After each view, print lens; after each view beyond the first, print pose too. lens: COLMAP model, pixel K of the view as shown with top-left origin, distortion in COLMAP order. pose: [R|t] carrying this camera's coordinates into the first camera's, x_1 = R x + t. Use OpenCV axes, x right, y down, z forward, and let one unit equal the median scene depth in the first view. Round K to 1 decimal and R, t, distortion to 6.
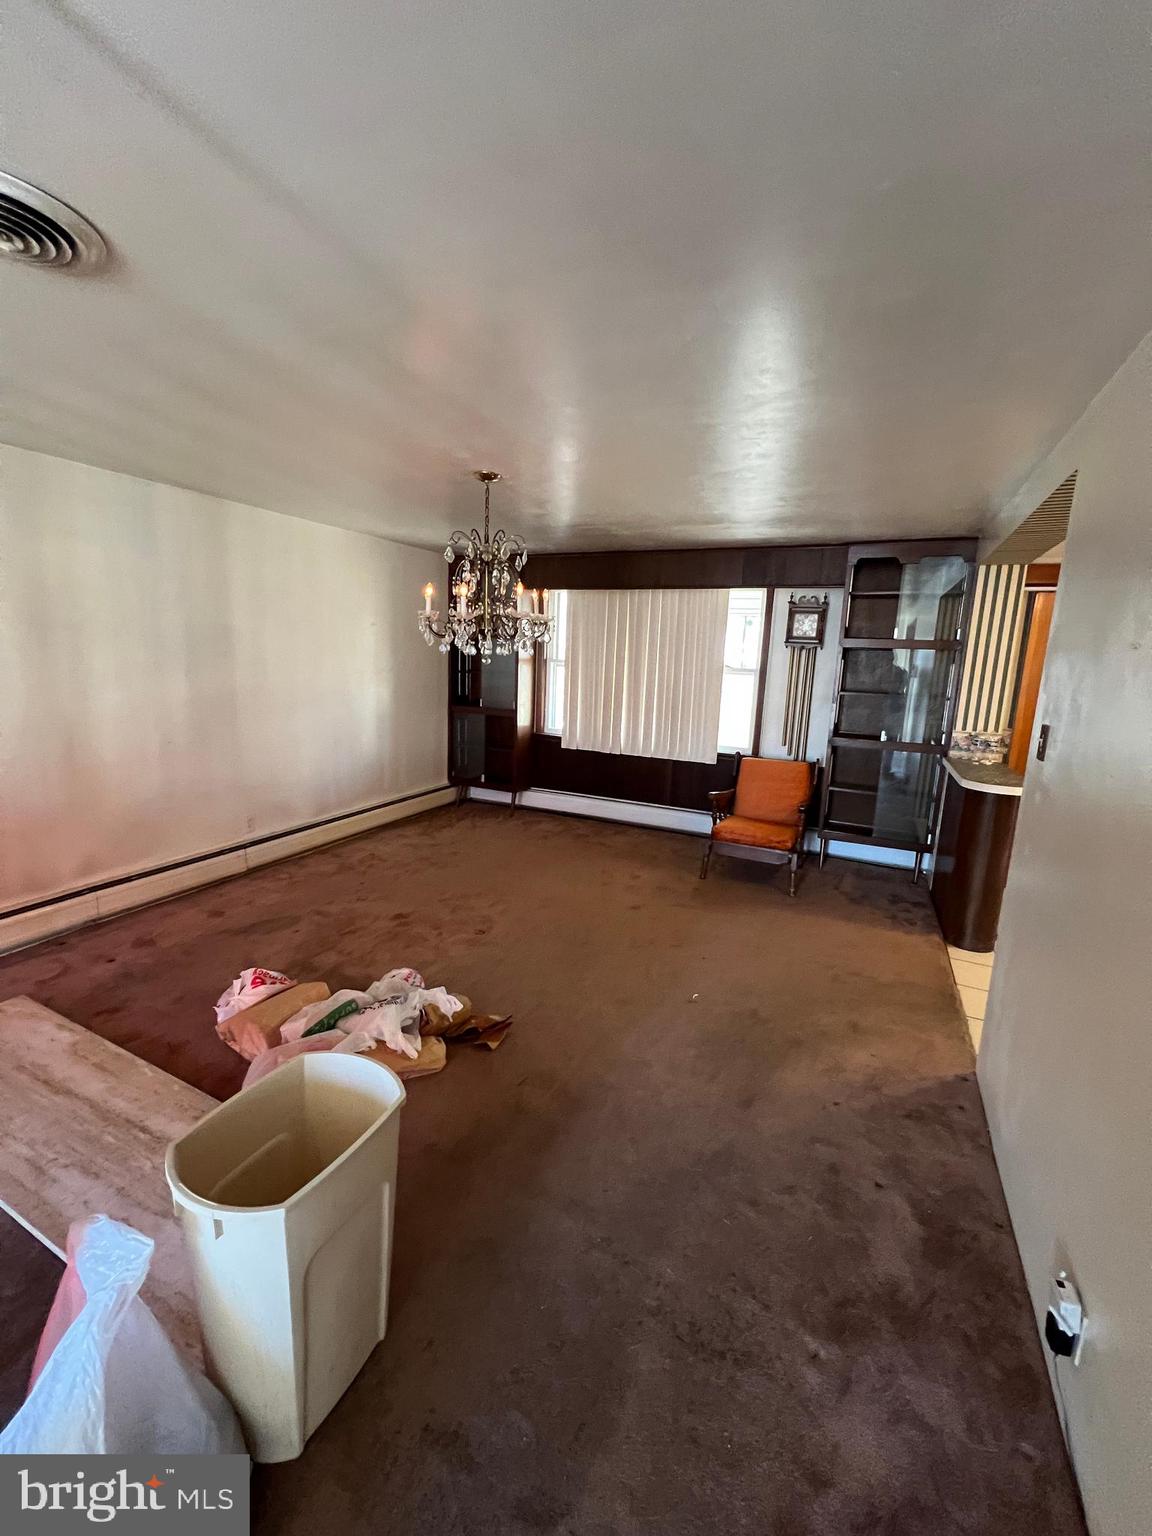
lens RADIAL K [[613.0, 0, 579.8], [0, 613.0, 766.3], [0, 0, 1]] dist [-0.019560, 0.000096]
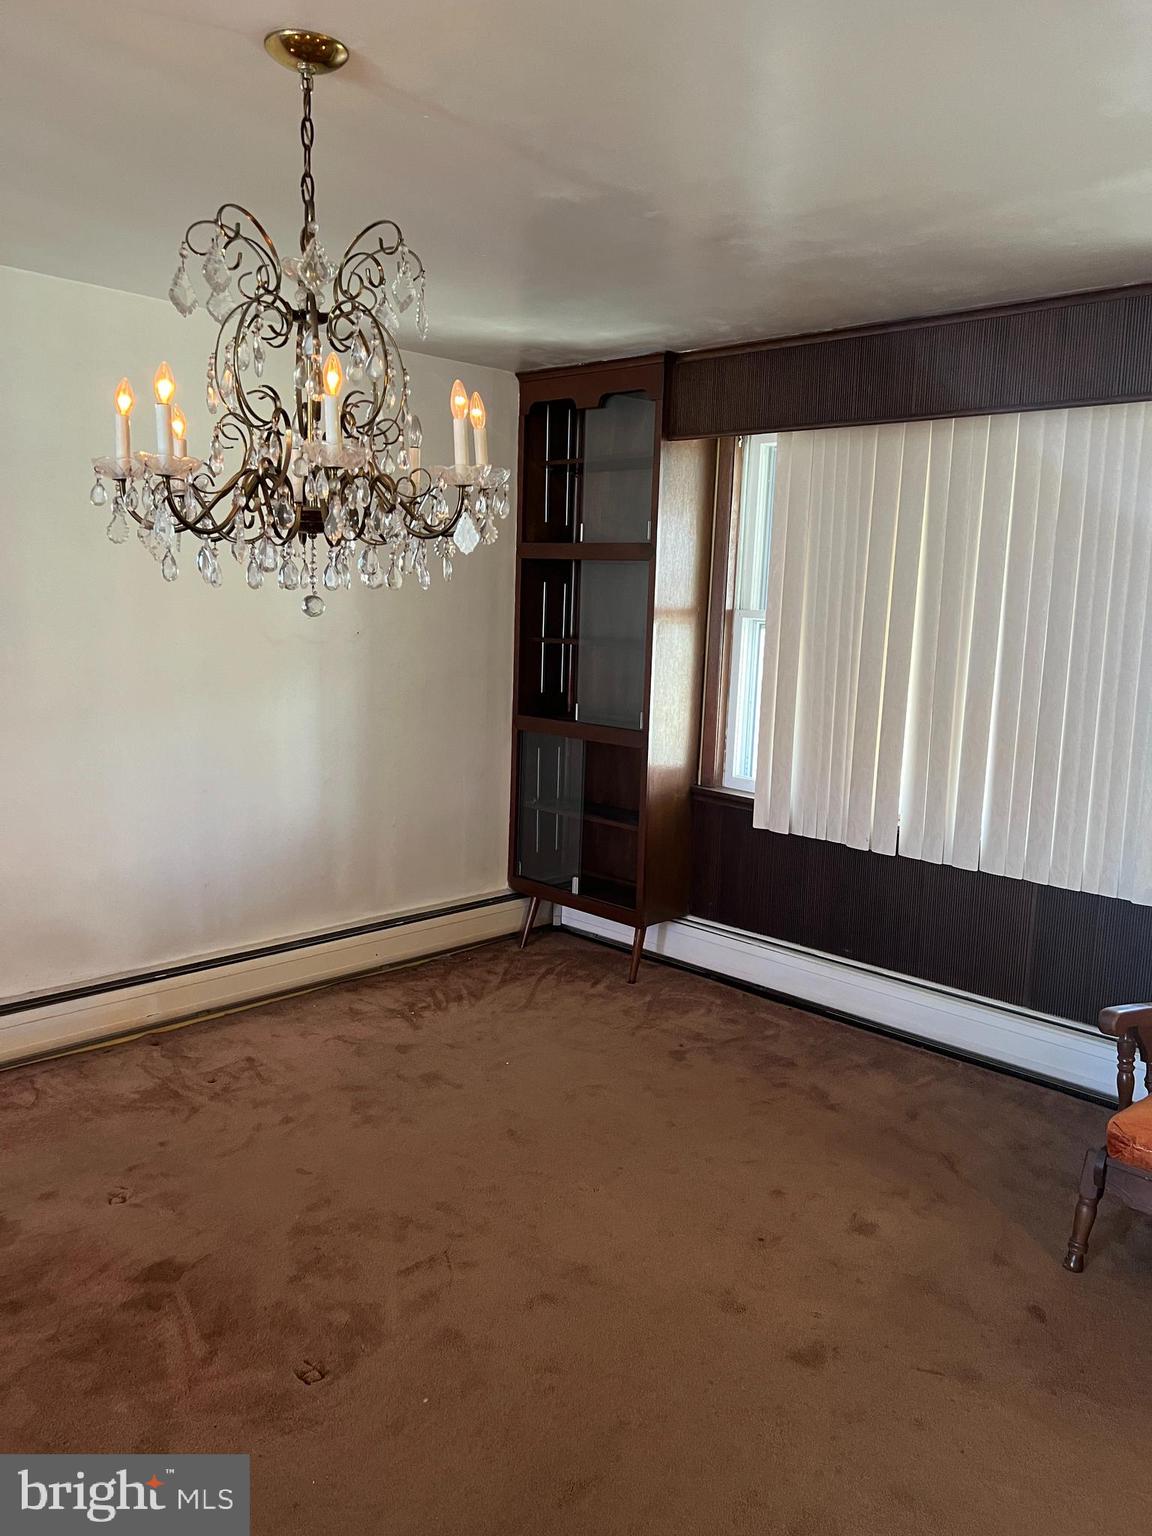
lens RADIAL K [[1164.3, 0, 572.9], [0, 1164.3, 770.5], [0, 0, 1]] dist [0.034511, -0.024667]
pose [[0.942248, 0.044422, -0.331958, 0.117278], [-0.057401, 0.997918, -0.029391, -0.040285], [0.329961, 0.046749, 0.942836, 0.245130]]
